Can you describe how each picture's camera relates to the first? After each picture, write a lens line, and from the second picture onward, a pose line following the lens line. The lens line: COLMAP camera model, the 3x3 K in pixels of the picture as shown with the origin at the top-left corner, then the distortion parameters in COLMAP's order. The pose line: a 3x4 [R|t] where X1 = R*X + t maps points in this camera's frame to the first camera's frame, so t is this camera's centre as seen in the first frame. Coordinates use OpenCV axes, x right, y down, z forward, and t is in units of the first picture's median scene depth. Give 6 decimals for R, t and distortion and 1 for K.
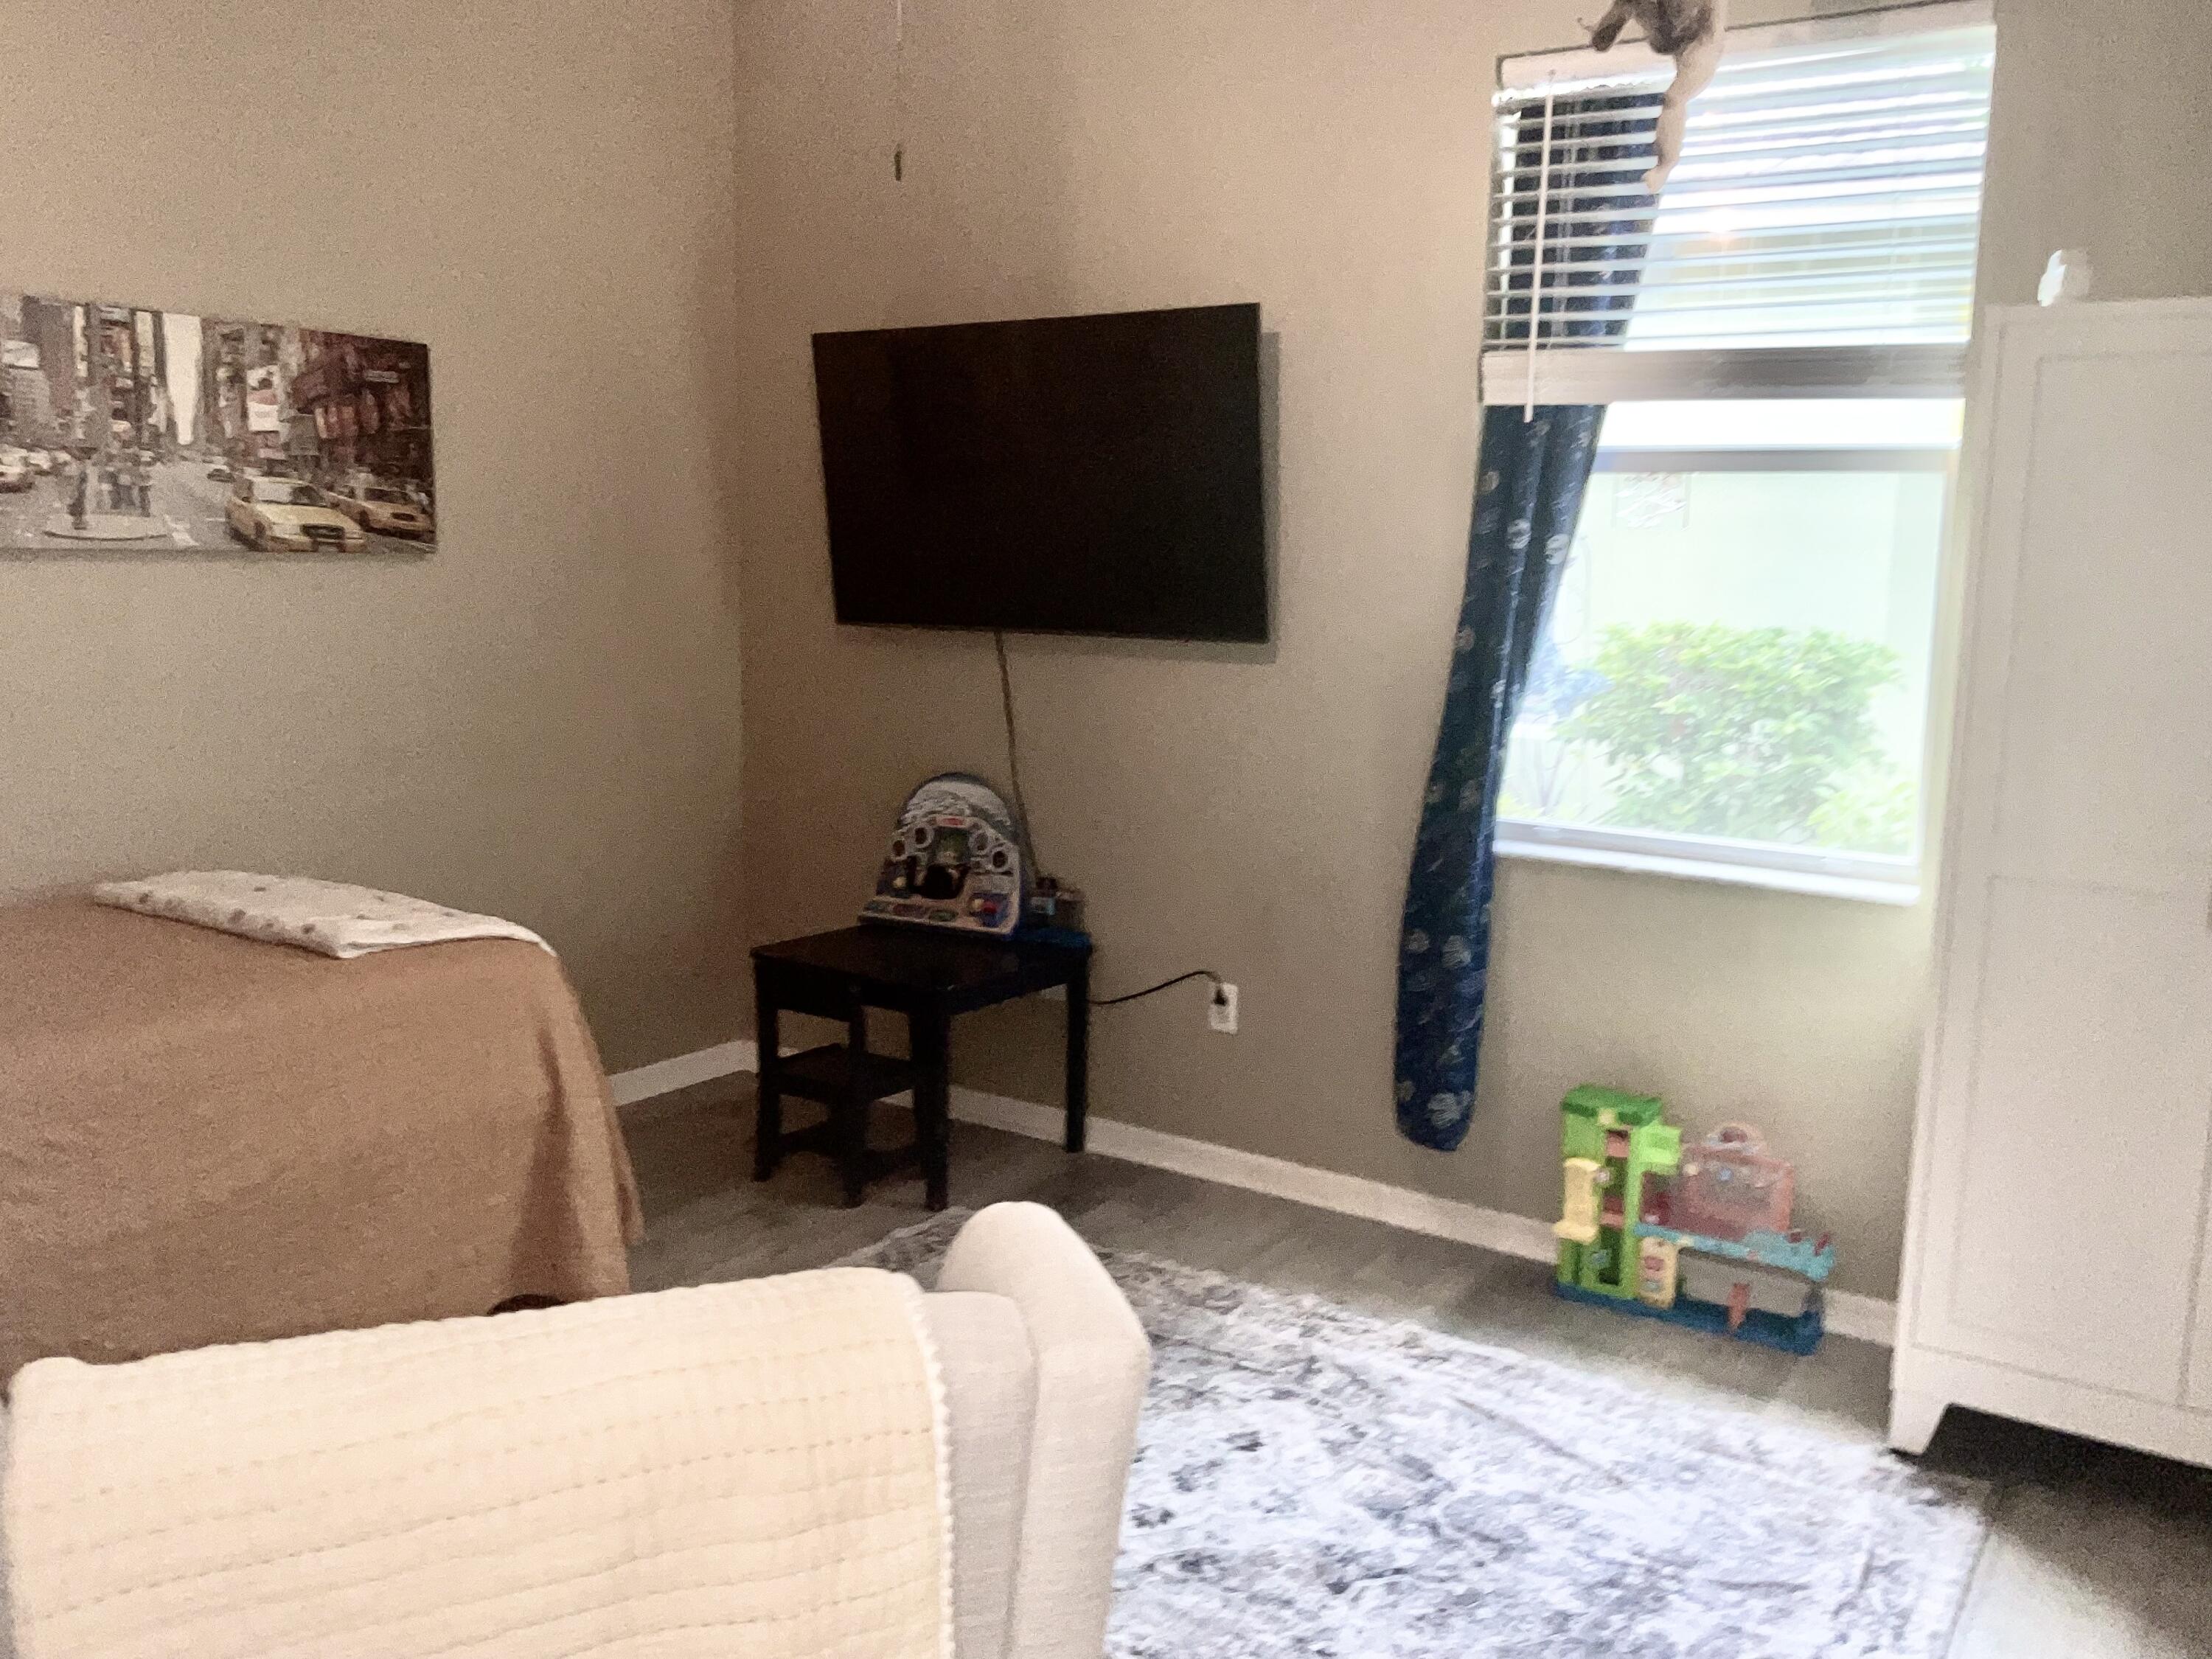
lens RADIAL K [[1848.9, 0, 1105.6], [0, 1848.9, 817.4], [0, 0, 1]] dist [0.066382, -0.110279]
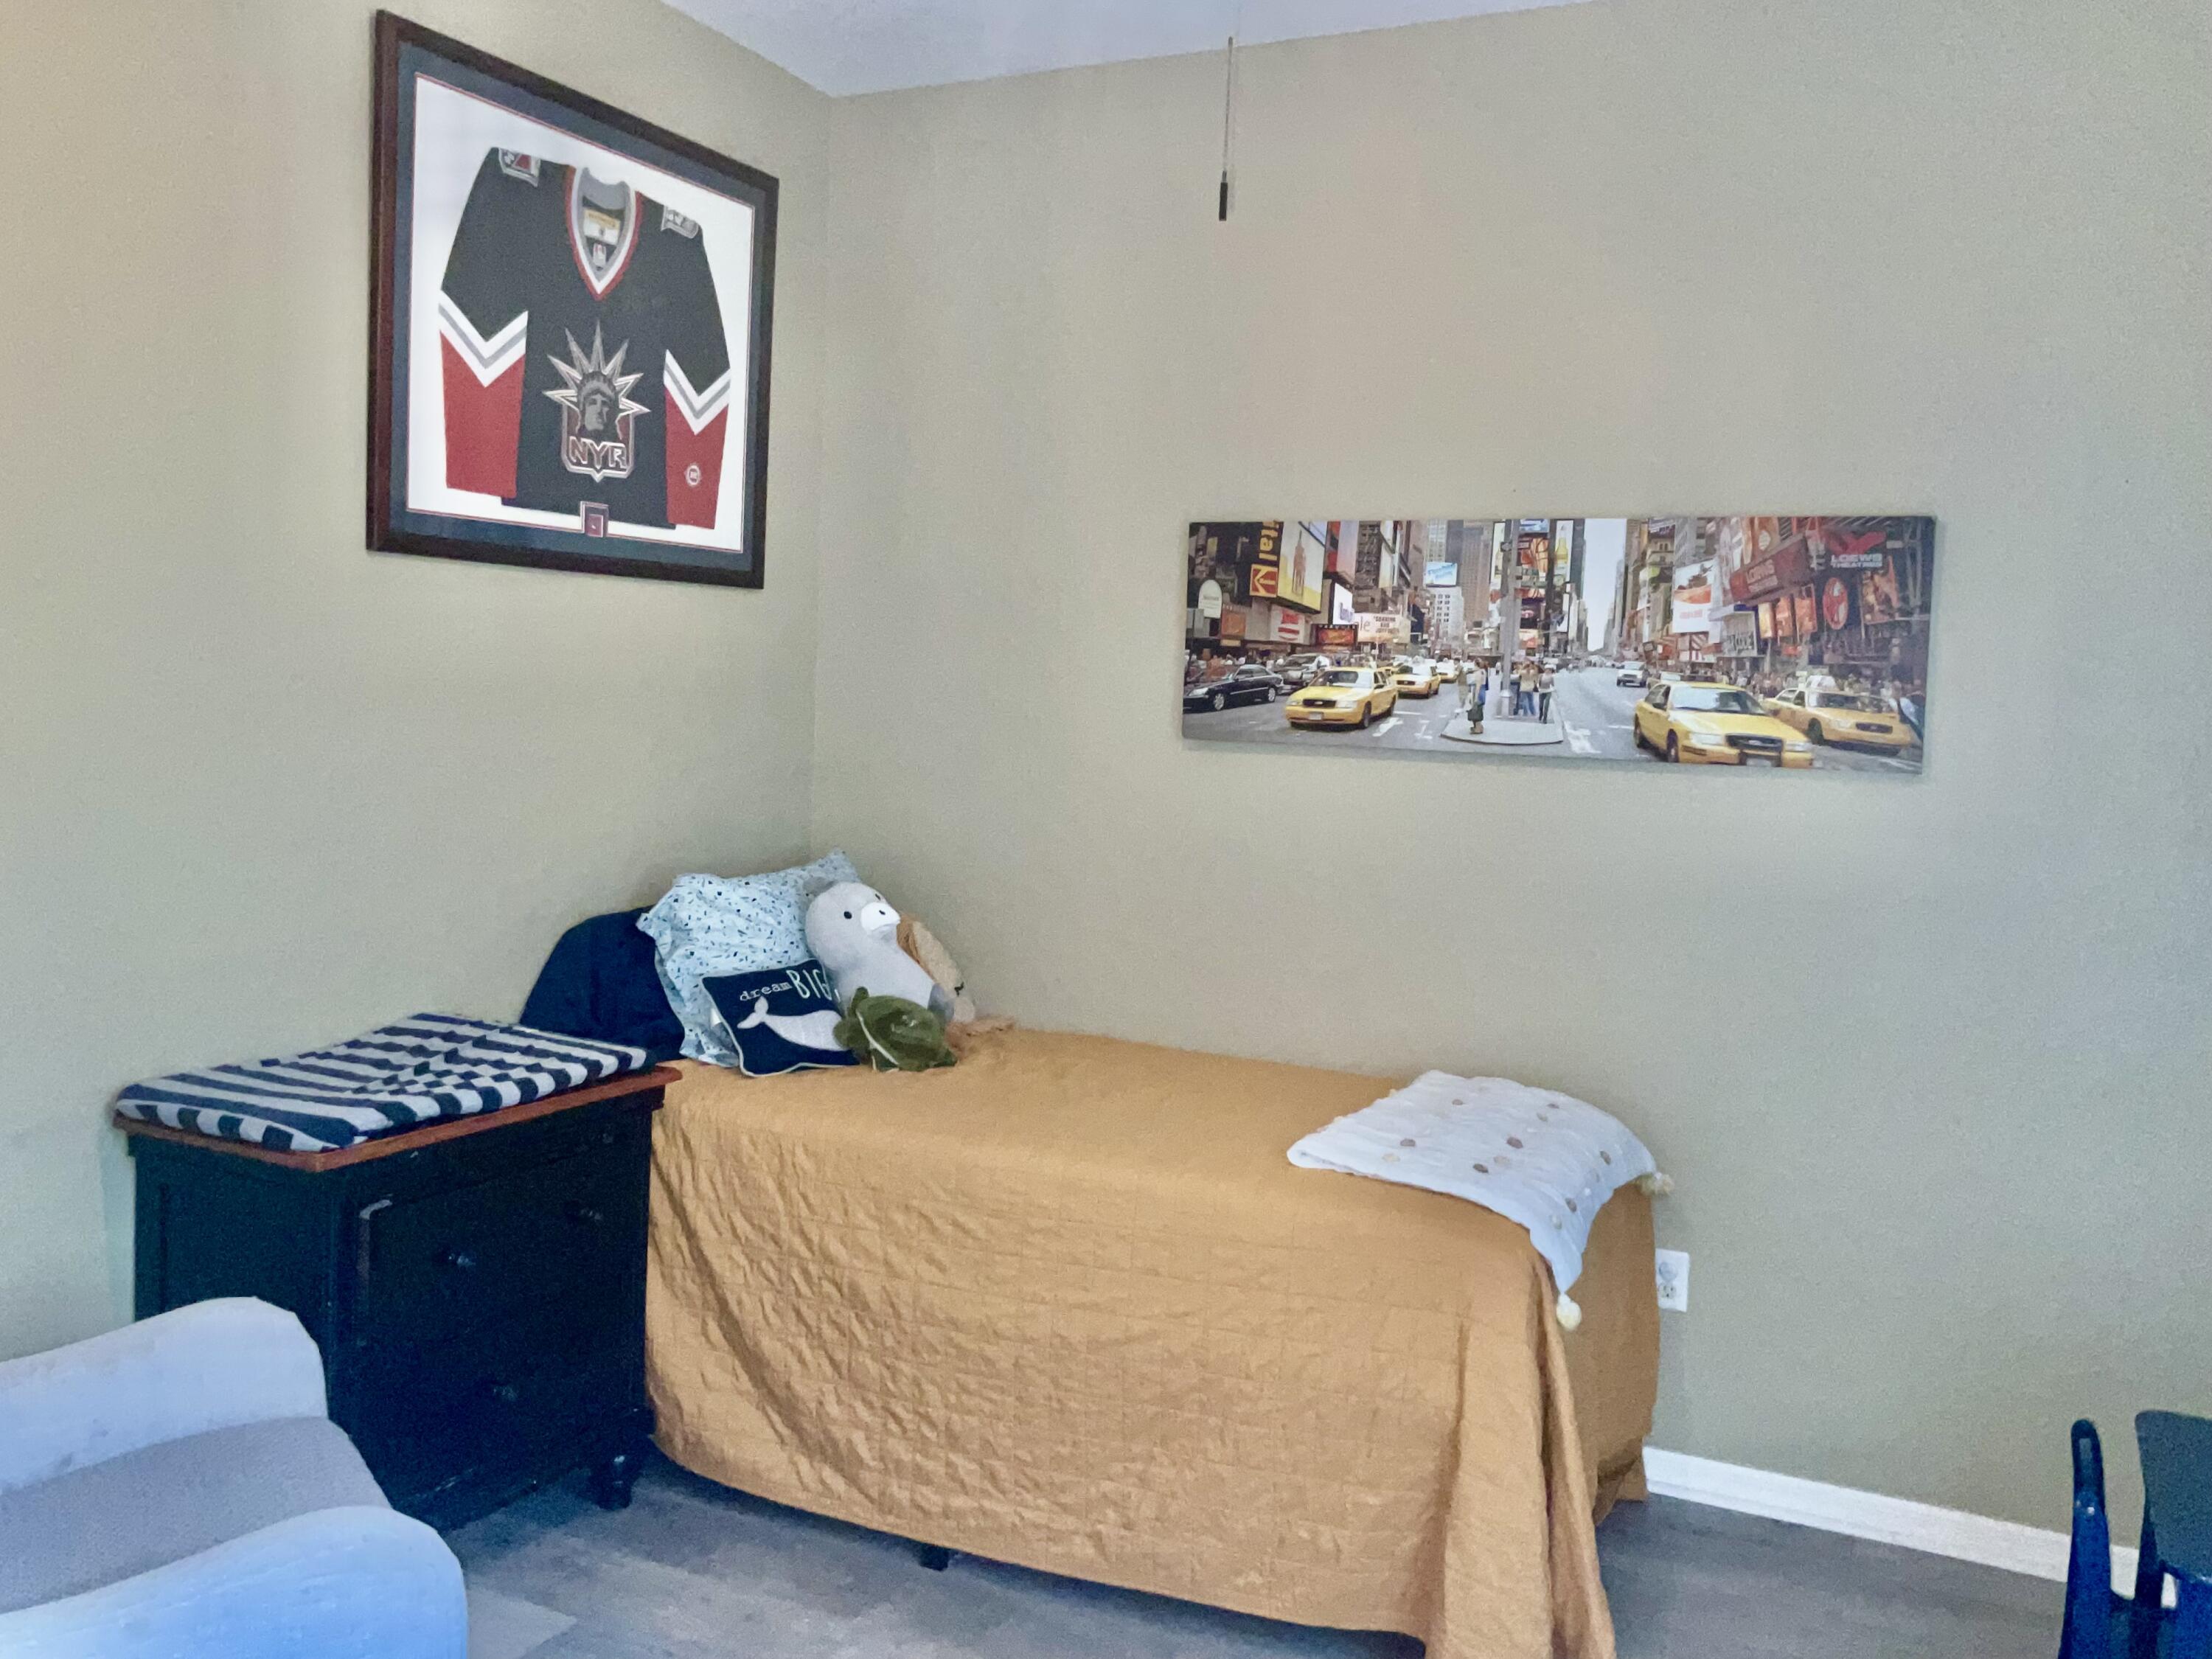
lens RADIAL K [[1848.9, 0, 1105.8], [0, 1848.9, 836.5], [0, 0, 1]] dist [0.066382, -0.110279]
pose [[0.141290, 0.048025, -0.988803, 0.424969], [-0.182543, 0.982959, 0.021657, -0.077662], [0.972993, 0.177439, 0.147649, 0.617046]]
